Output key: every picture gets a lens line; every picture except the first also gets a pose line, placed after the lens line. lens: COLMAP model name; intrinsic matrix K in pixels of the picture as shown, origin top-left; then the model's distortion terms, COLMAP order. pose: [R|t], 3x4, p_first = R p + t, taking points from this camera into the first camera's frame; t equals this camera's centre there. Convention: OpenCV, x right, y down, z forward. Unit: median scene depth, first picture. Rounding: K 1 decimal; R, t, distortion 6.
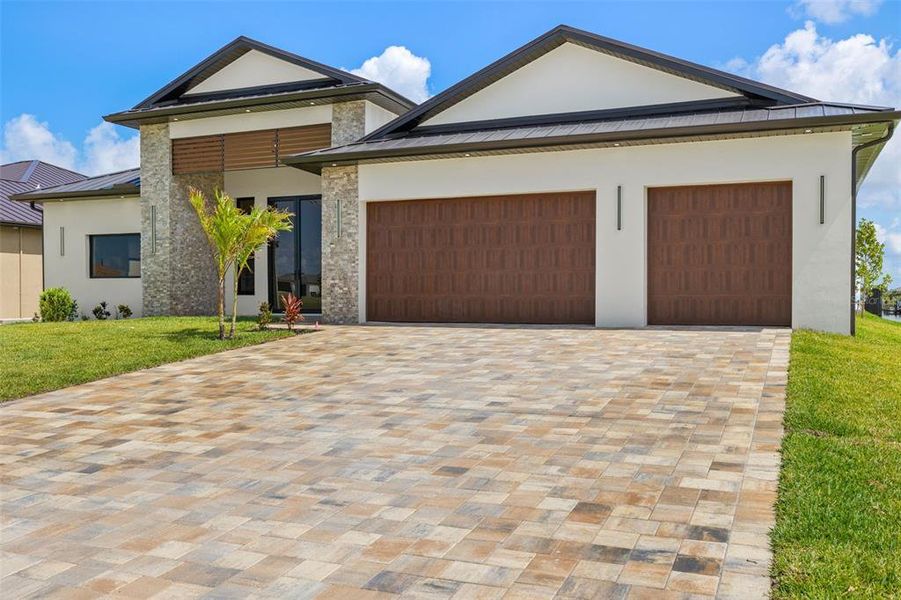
lens RADIAL K [[410.7, 0, 446.5], [0, 410.7, 302.3], [0, 0, 1]] dist [0.001180, 0.000070]
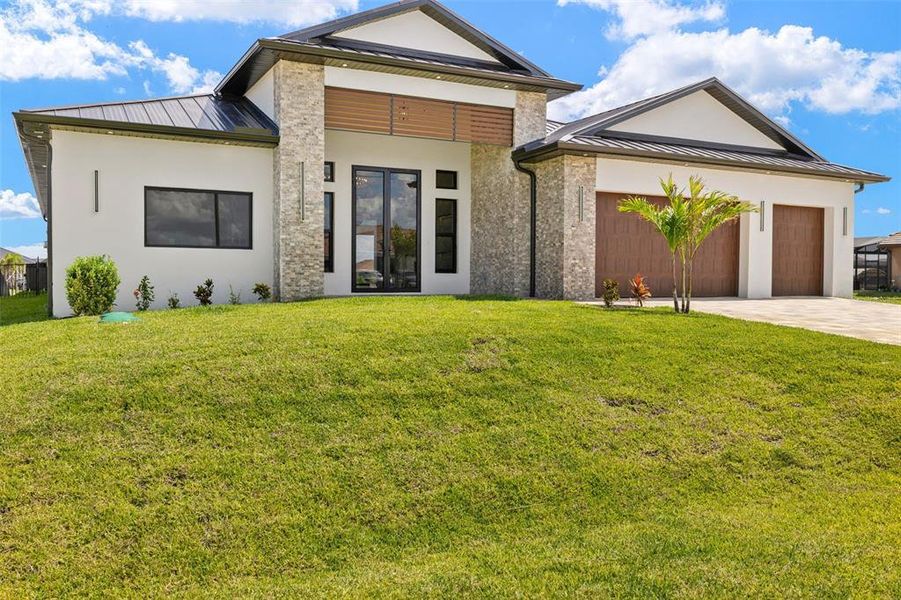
lens RADIAL K [[397.2, 0, 418.0], [0, 397.2, 278.3], [0, 0, 1]] dist [-0.000650, -0.000136]
pose [[0.894169, 0.004134, 0.447710, -0.960375], [-0.001255, 0.999977, -0.006727, 0.001148], [-0.447727, 0.005453, 0.894154, 0.215380]]
